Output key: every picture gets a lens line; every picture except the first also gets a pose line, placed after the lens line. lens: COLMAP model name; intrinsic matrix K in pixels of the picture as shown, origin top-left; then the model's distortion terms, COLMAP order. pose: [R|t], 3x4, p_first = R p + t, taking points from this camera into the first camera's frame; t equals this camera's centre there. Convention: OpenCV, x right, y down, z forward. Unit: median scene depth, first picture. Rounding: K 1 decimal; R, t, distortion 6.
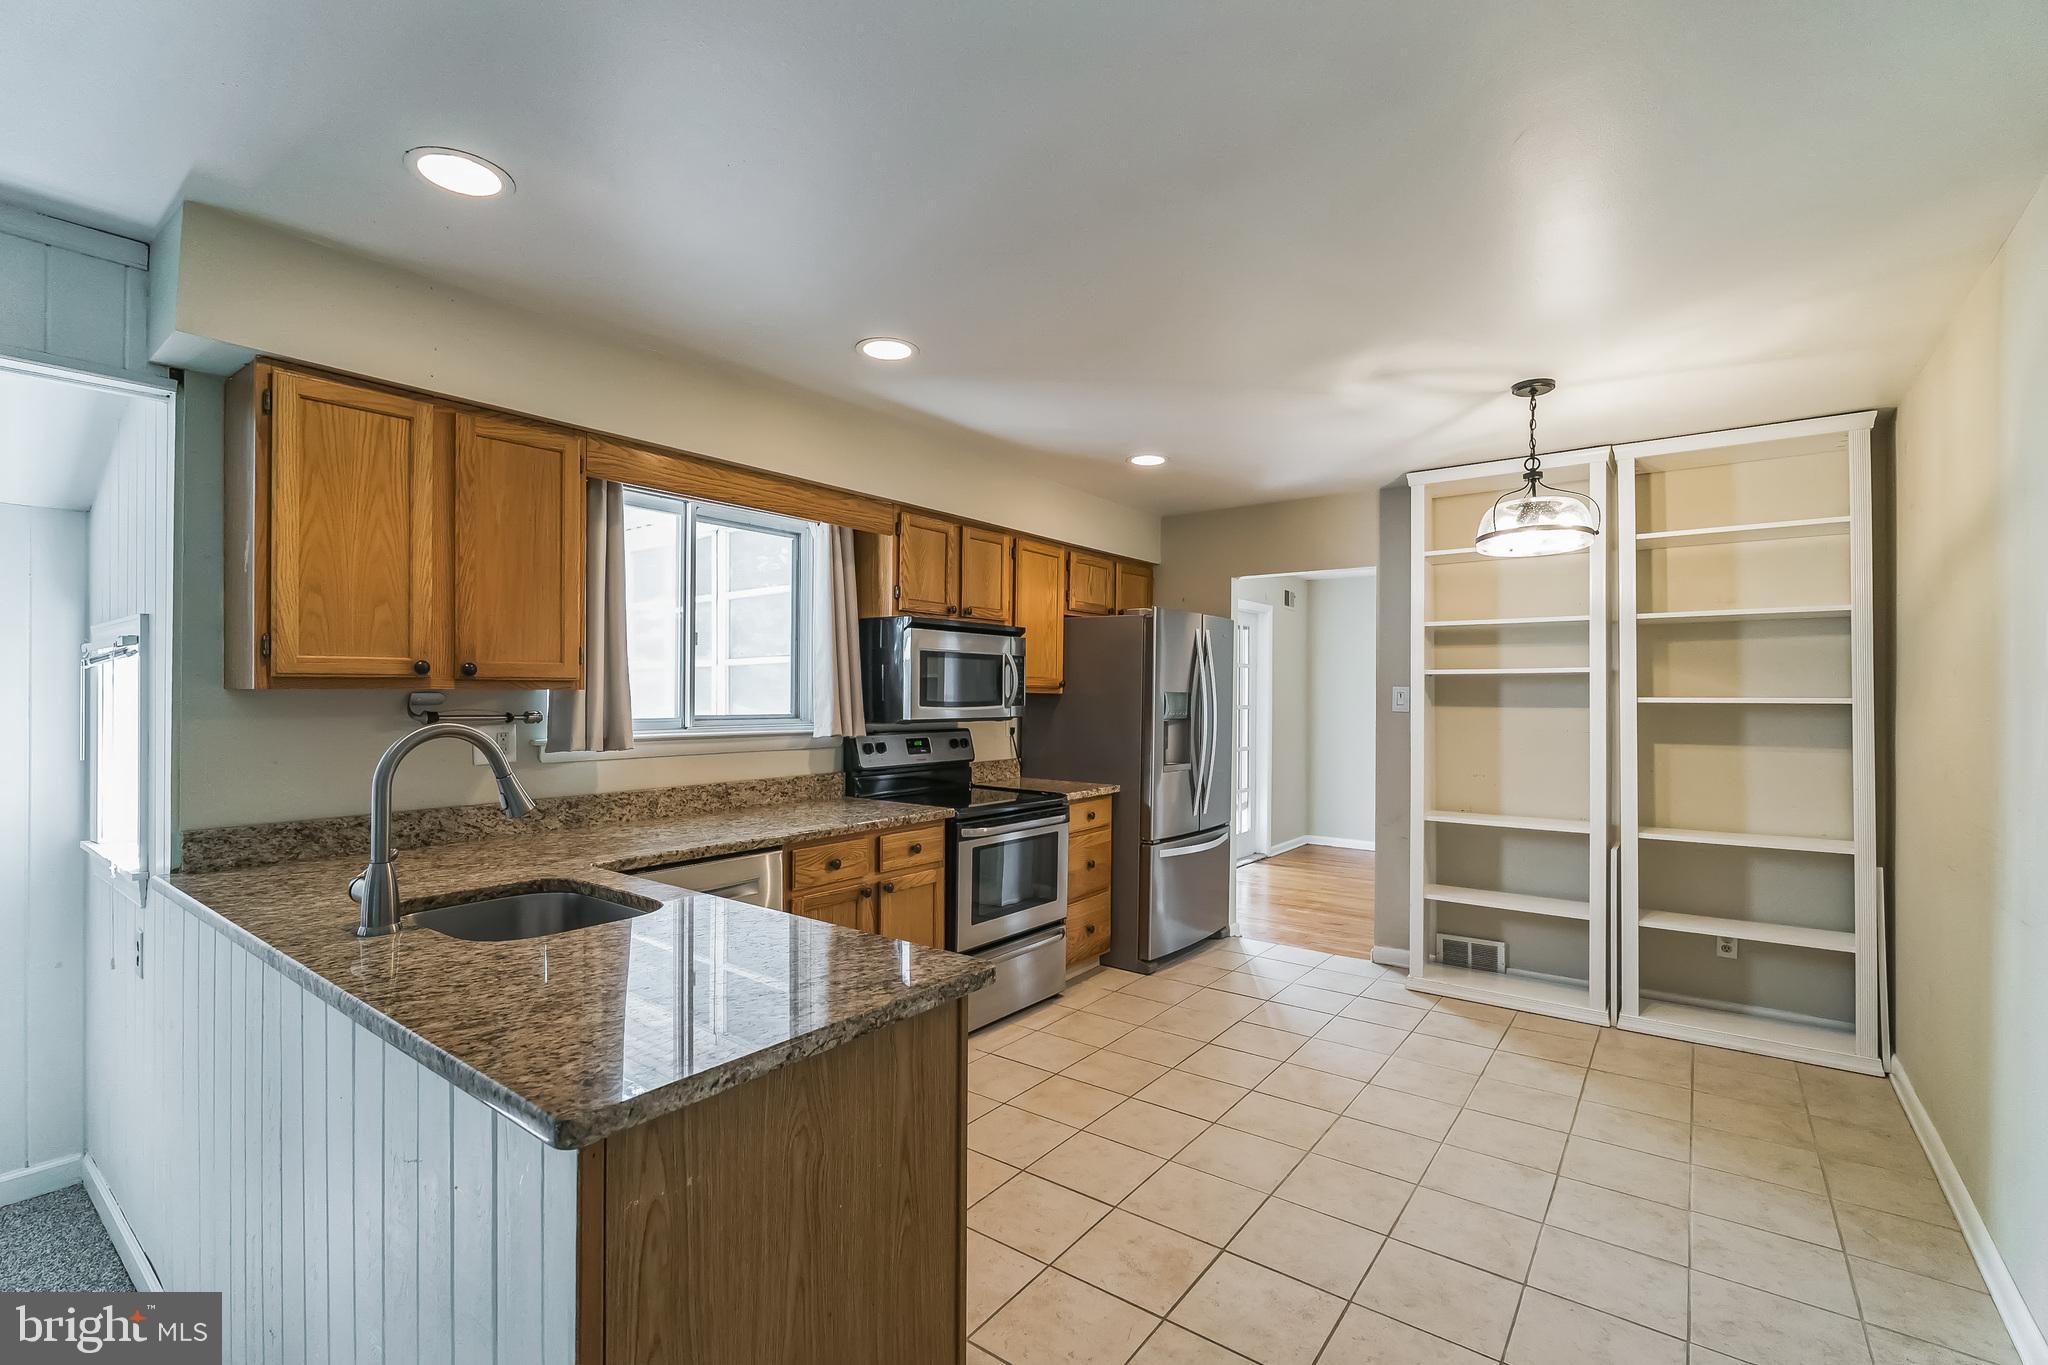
lens RADIAL K [[909.0, 0, 1023.2], [0, 909.0, 691.2], [0, 0, 1]] dist [-0.005537, 0.001523]
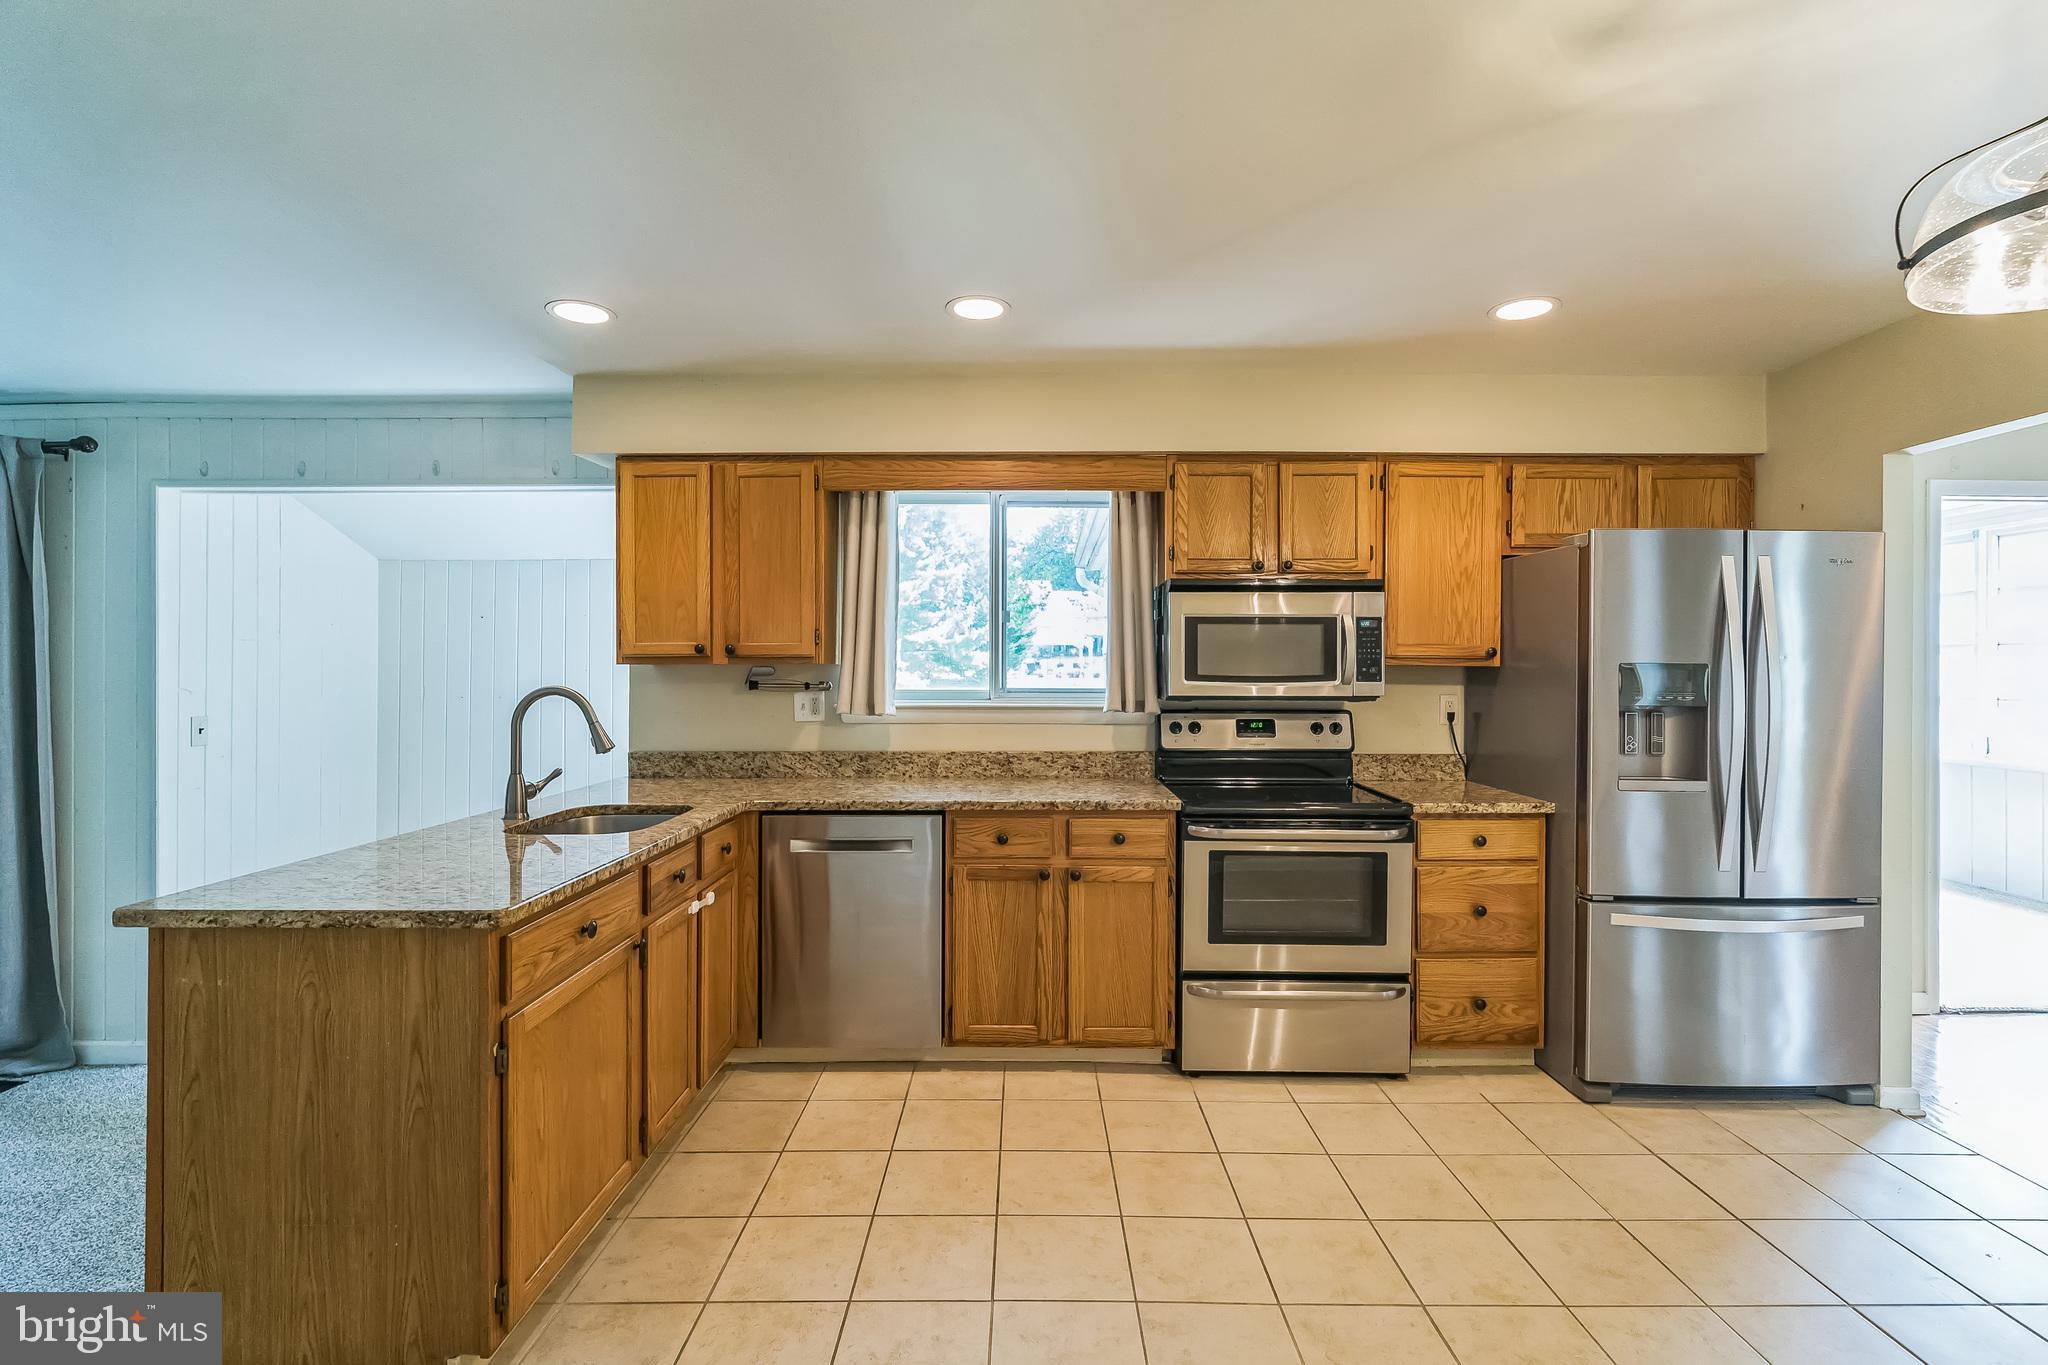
lens RADIAL K [[909.0, 0, 1025.4], [0, 909.0, 670.6], [0, 0, 1]] dist [-0.005537, 0.001523]
pose [[0.597115, -0.003491, -0.802148, 0.547543], [0.003226, 0.999993, -0.001950, 0.008456], [0.802149, -0.001423, 0.597122, 0.389556]]
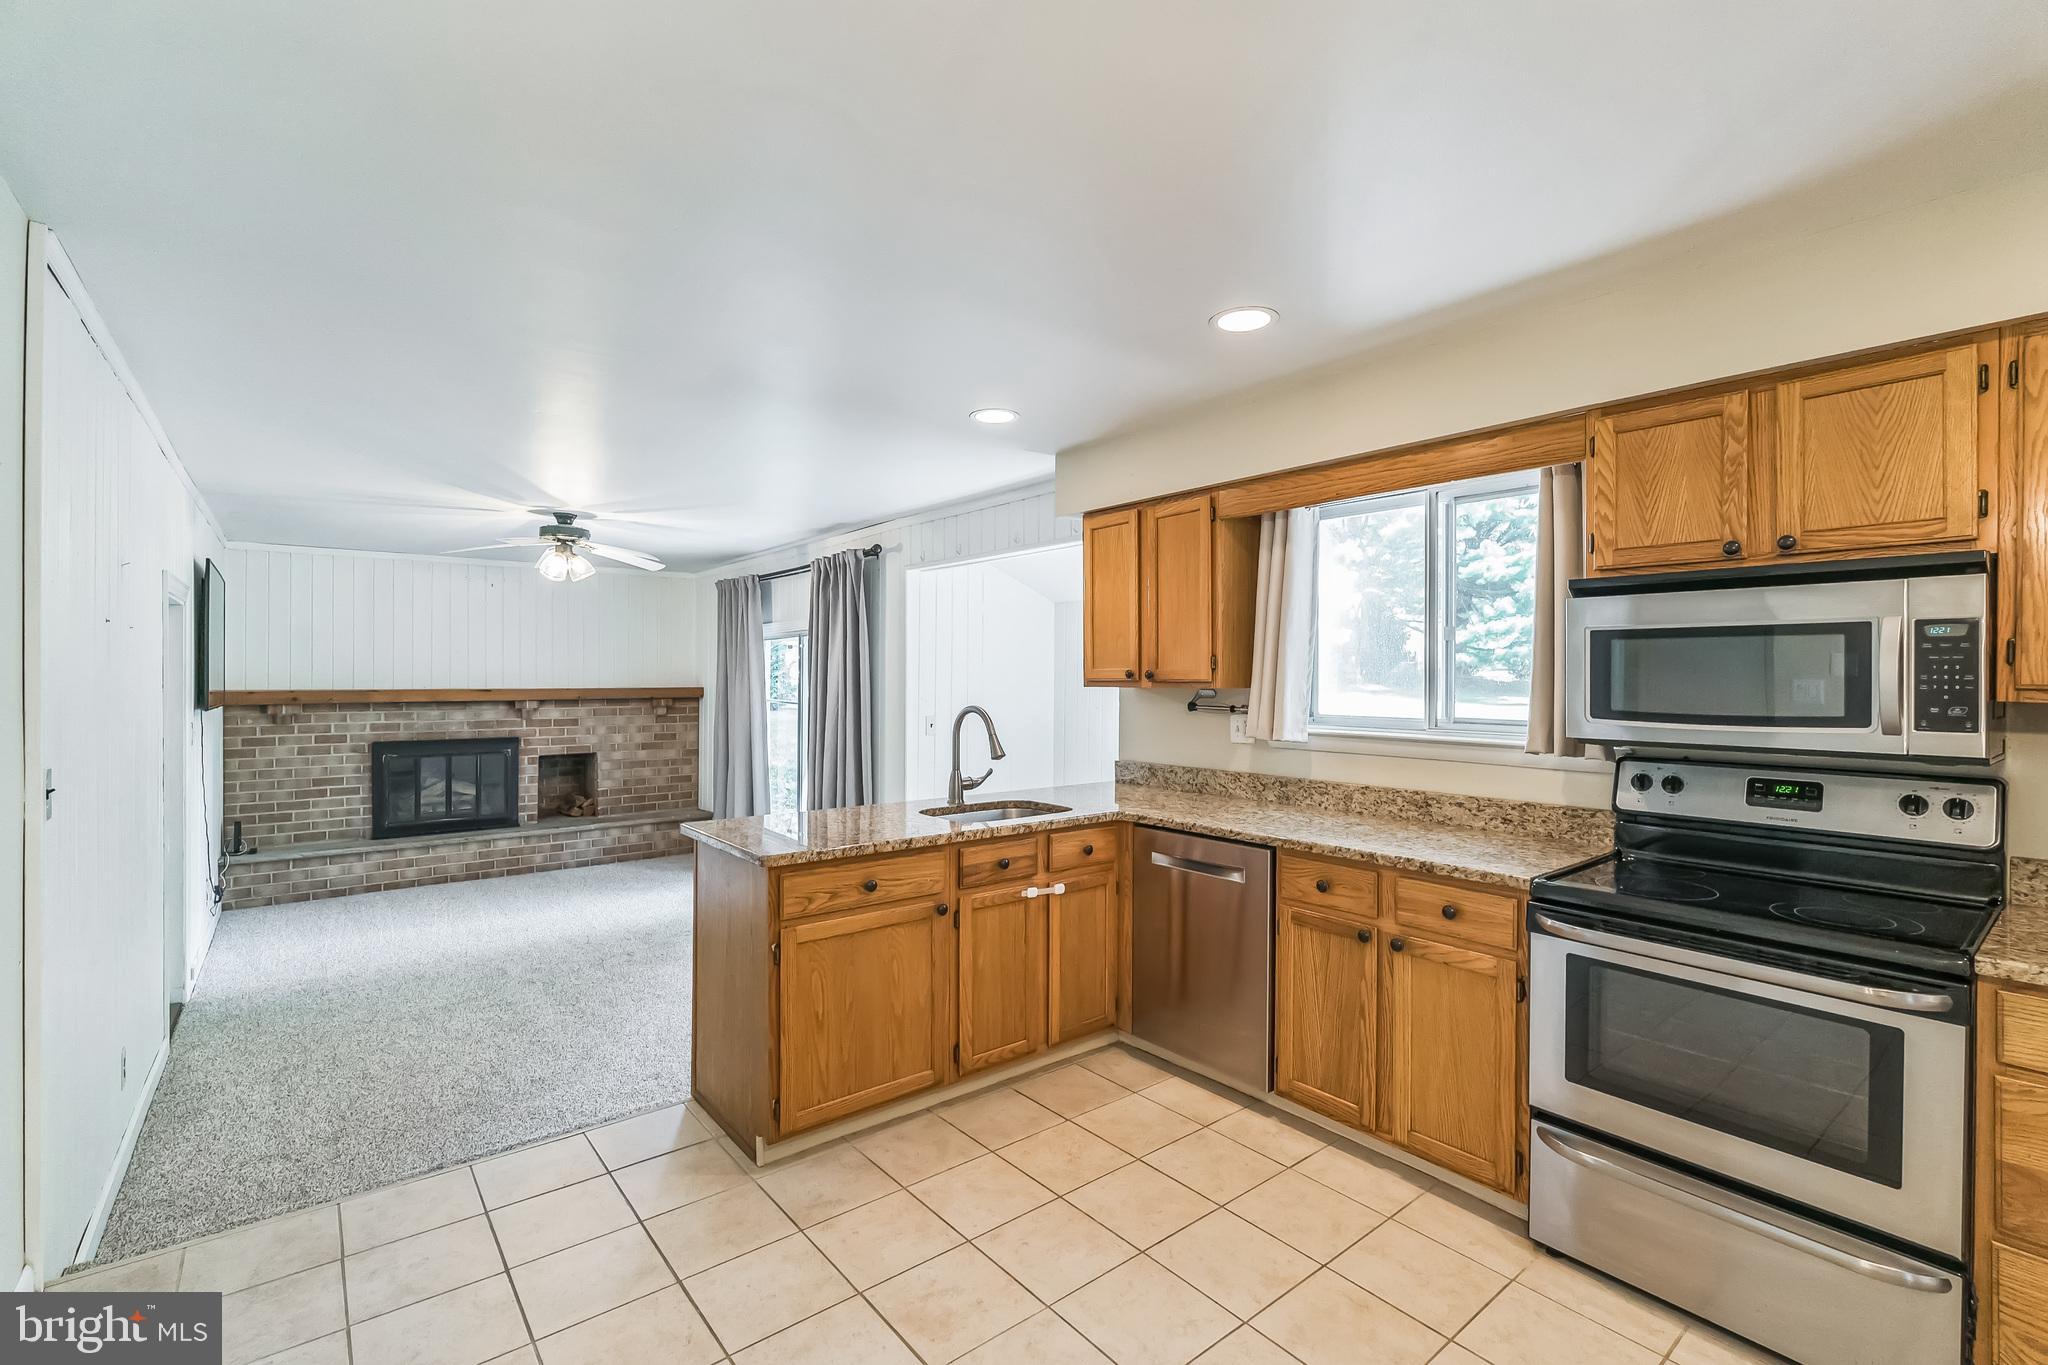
lens RADIAL K [[909.0, 0, 1024.4], [0, 909.0, 678.7], [0, 0, 1]] dist [-0.005537, 0.001523]
pose [[-0.246987, -0.000673, -0.969019, 0.664766], [-0.001173, 0.999999, -0.000395, -0.011931], [0.969018, 0.001039, -0.246988, 0.850173]]
